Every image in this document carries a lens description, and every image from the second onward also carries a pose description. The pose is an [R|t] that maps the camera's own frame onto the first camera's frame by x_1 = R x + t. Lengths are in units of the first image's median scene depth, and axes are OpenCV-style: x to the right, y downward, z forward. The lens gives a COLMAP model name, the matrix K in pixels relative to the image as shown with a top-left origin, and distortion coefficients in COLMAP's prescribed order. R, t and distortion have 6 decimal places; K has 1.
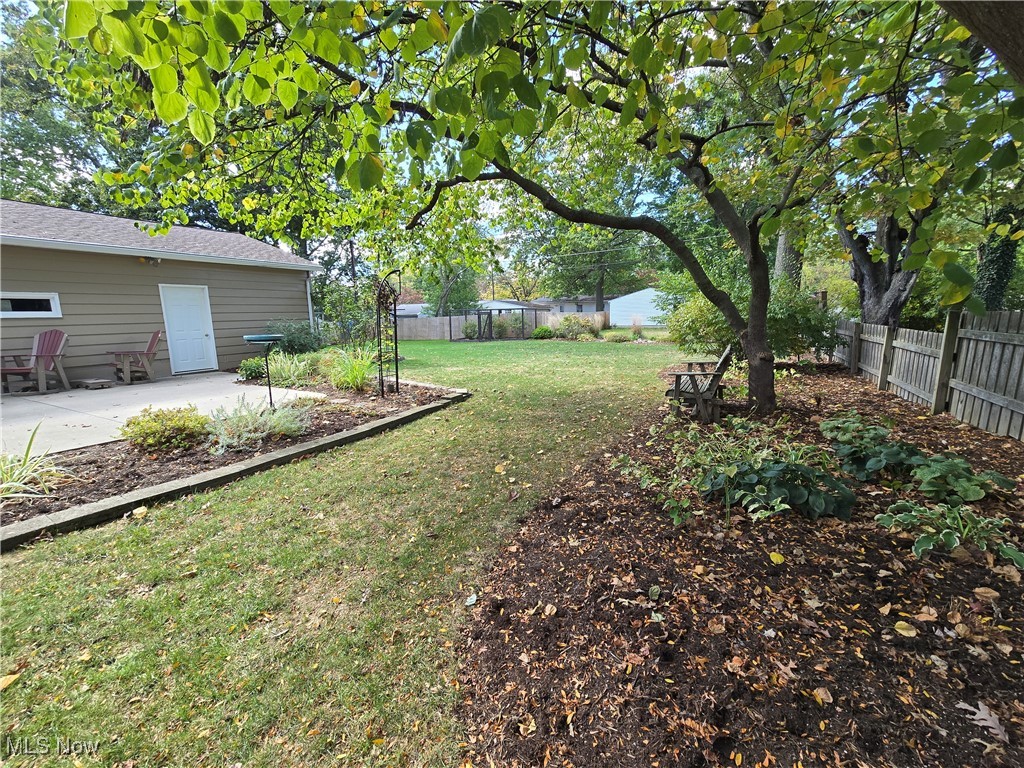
lens RADIAL K [[418.7, 0, 516.1], [0, 418.7, 383.6], [0, 0, 1]] dist [-0.002716, -0.000037]
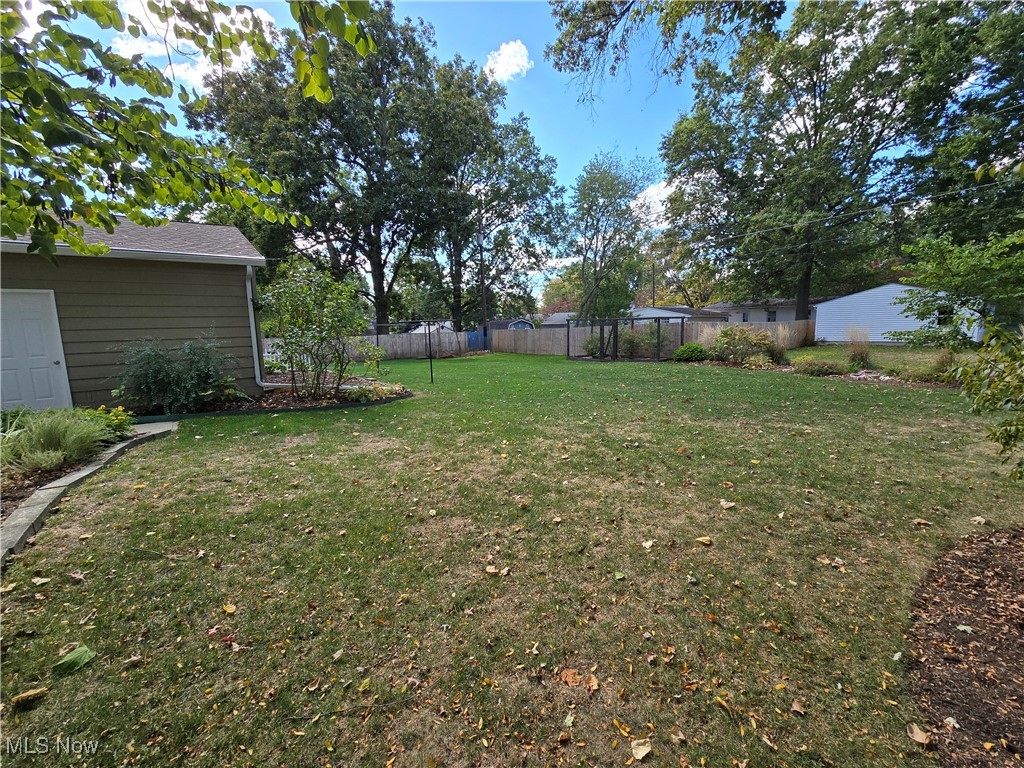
lens RADIAL K [[418.7, 0, 516.1], [0, 418.7, 383.6], [0, 0, 1]] dist [-0.002716, -0.000037]
pose [[0.912832, 0.057873, -0.404214, 0.078538], [-0.065670, 0.997827, -0.005439, -0.044563], [0.403021, 0.031509, 0.914648, 0.239385]]
